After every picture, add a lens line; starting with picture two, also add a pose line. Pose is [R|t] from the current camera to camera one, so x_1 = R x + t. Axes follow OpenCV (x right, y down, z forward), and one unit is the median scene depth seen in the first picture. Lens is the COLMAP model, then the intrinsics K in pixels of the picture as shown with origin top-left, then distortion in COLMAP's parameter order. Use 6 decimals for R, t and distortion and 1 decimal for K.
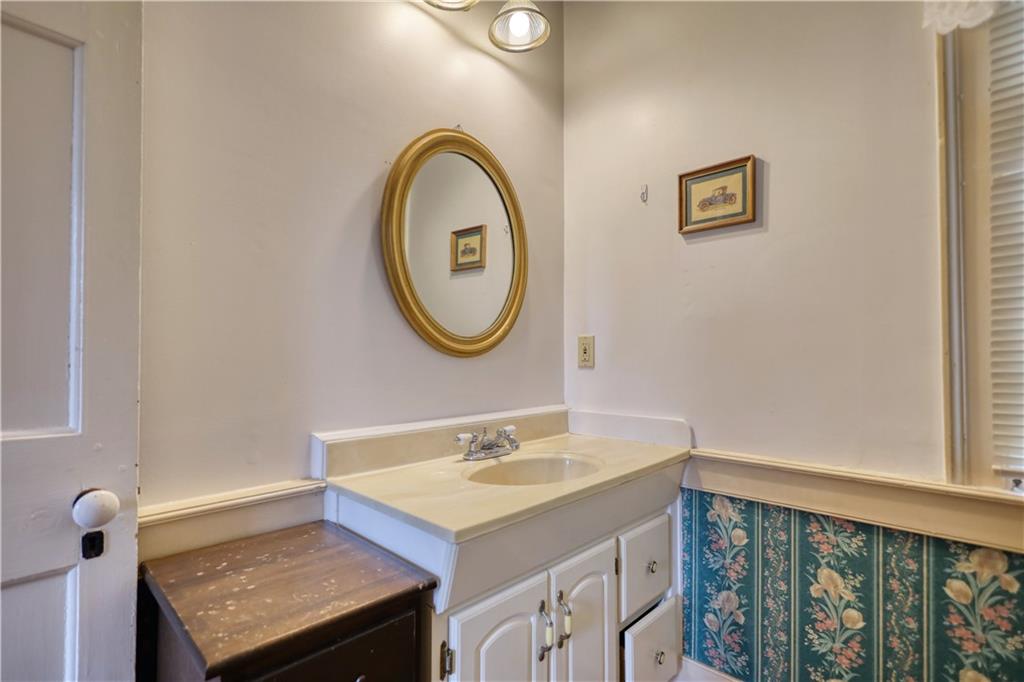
lens RADIAL K [[482.4, 0, 512.0], [0, 482.4, 341.0], [0, 0, 1]] dist [-0.000088, -0.000019]
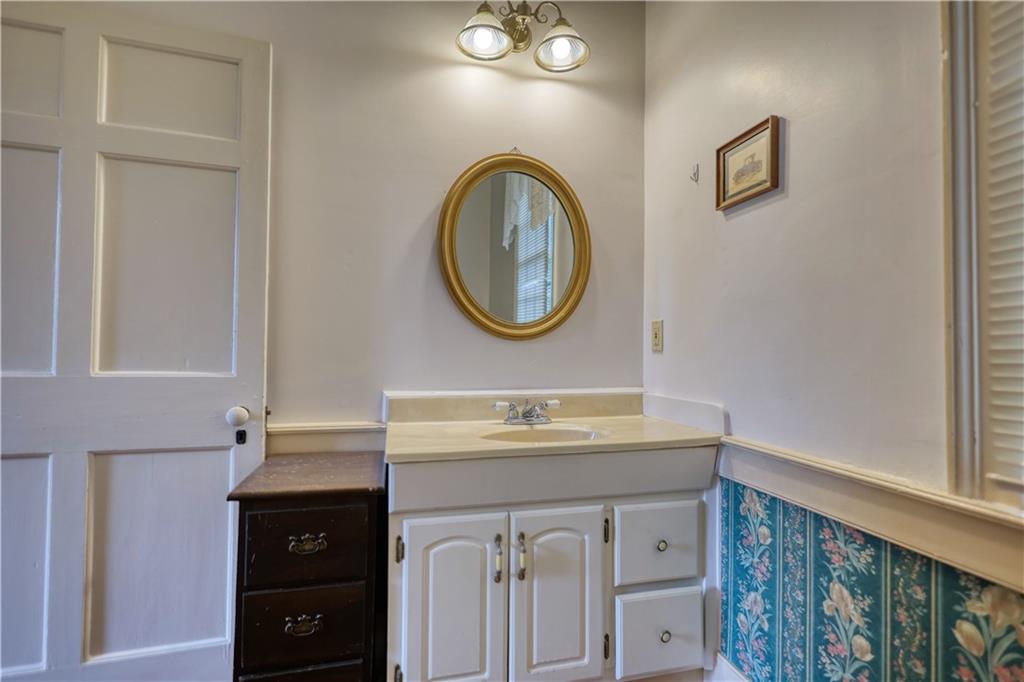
lens RADIAL K [[473.5, 0, 514.8], [0, 473.5, 329.7], [0, 0, 1]] dist [-0.002024, -0.000261]
pose [[0.855619, -0.017755, -0.517301, 0.597780], [0.012203, 0.999826, -0.014132, 0.027891], [0.517462, 0.005779, 0.855687, -0.012793]]
